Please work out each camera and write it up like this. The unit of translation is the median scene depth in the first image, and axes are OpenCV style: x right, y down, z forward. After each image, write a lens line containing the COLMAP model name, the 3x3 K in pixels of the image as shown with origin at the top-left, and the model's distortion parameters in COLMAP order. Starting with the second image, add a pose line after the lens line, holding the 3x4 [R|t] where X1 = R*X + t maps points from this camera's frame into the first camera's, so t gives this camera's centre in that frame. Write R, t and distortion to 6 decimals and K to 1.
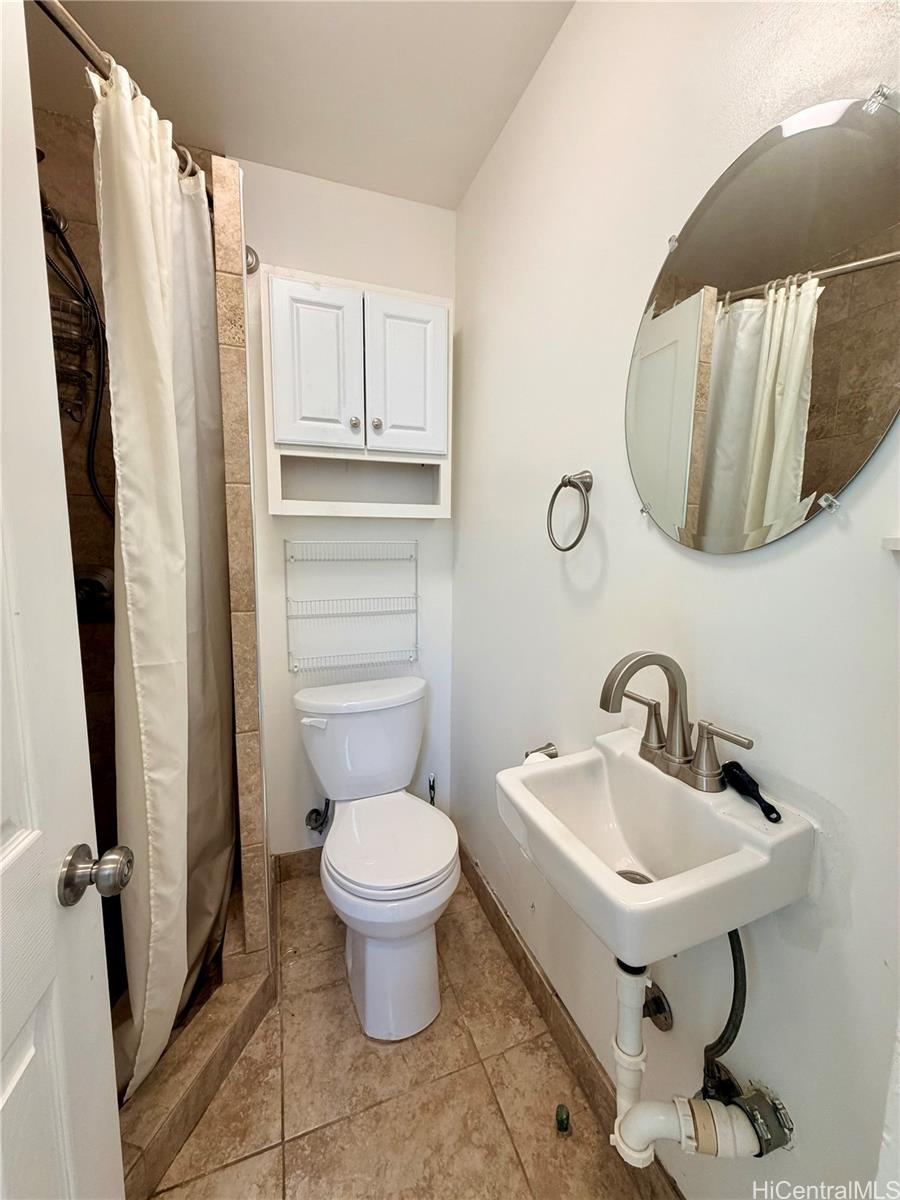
lens RADIAL K [[477.8, 0, 450.0], [0, 477.8, 596.2], [0, 0, 1]] dist [-0.000173, 0.000260]
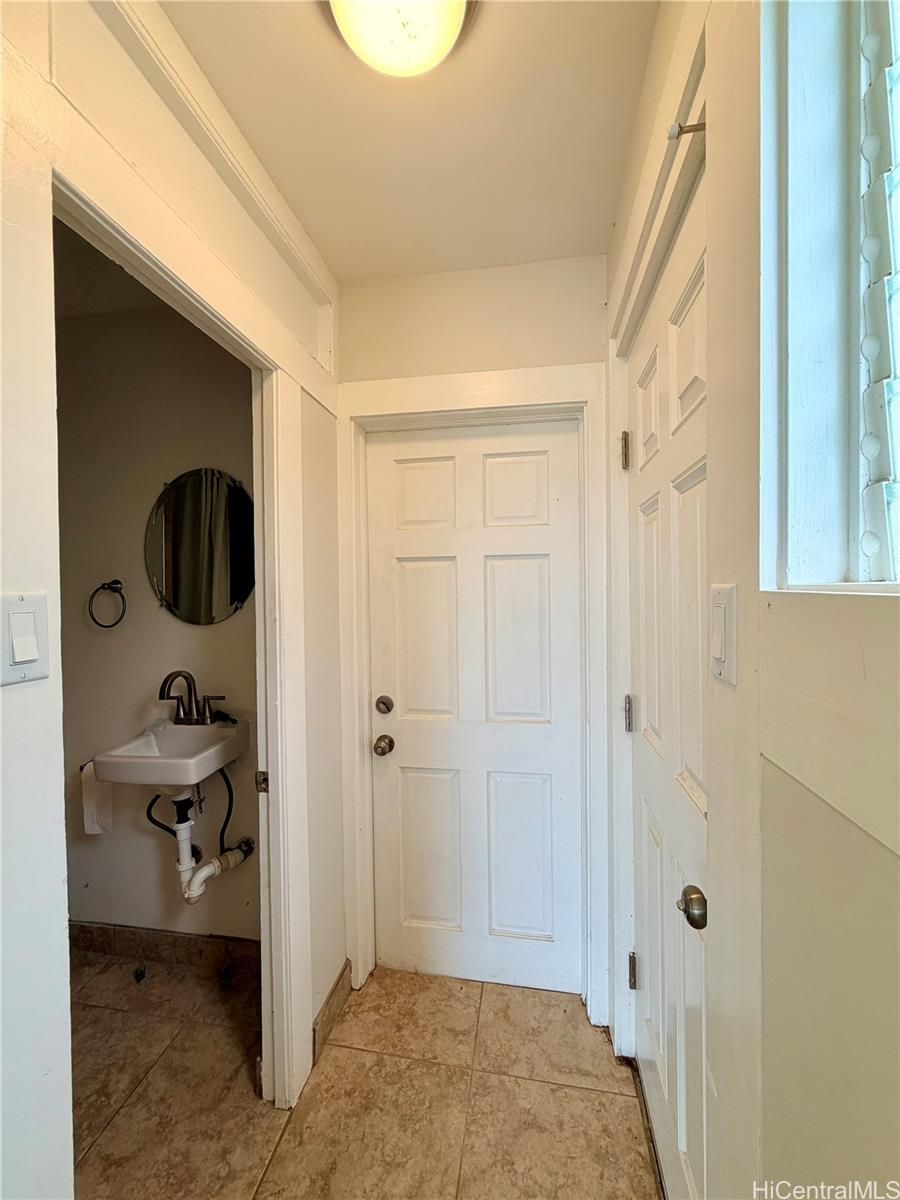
lens RADIAL K [[477.8, 0, 450.0], [0, 477.8, 596.2], [0, 0, 1]] dist [-0.000173, 0.000260]
pose [[0.489920, -0.024526, 0.871422, -0.506925], [0.125084, 0.991239, -0.042425, 0.015351], [-0.862747, 0.129786, 0.488696, -0.695189]]
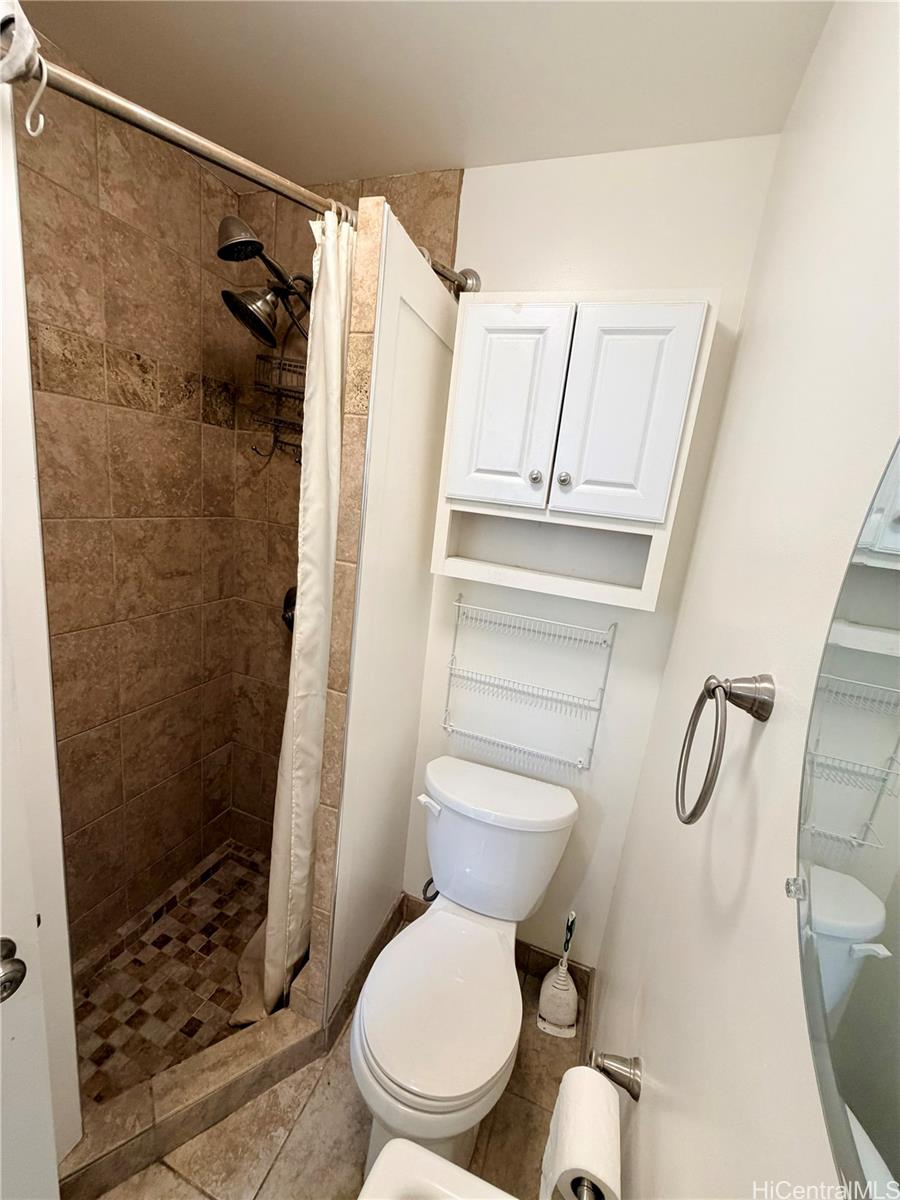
lens RADIAL K [[477.8, 0, 450.0], [0, 477.8, 596.2], [0, 0, 1]] dist [-0.000173, 0.000260]
pose [[0.763133, 0.214393, -0.609643, 0.256722], [-0.185476, 0.976339, 0.111176, -0.275300], [0.619054, 0.028232, 0.784841, 0.352347]]
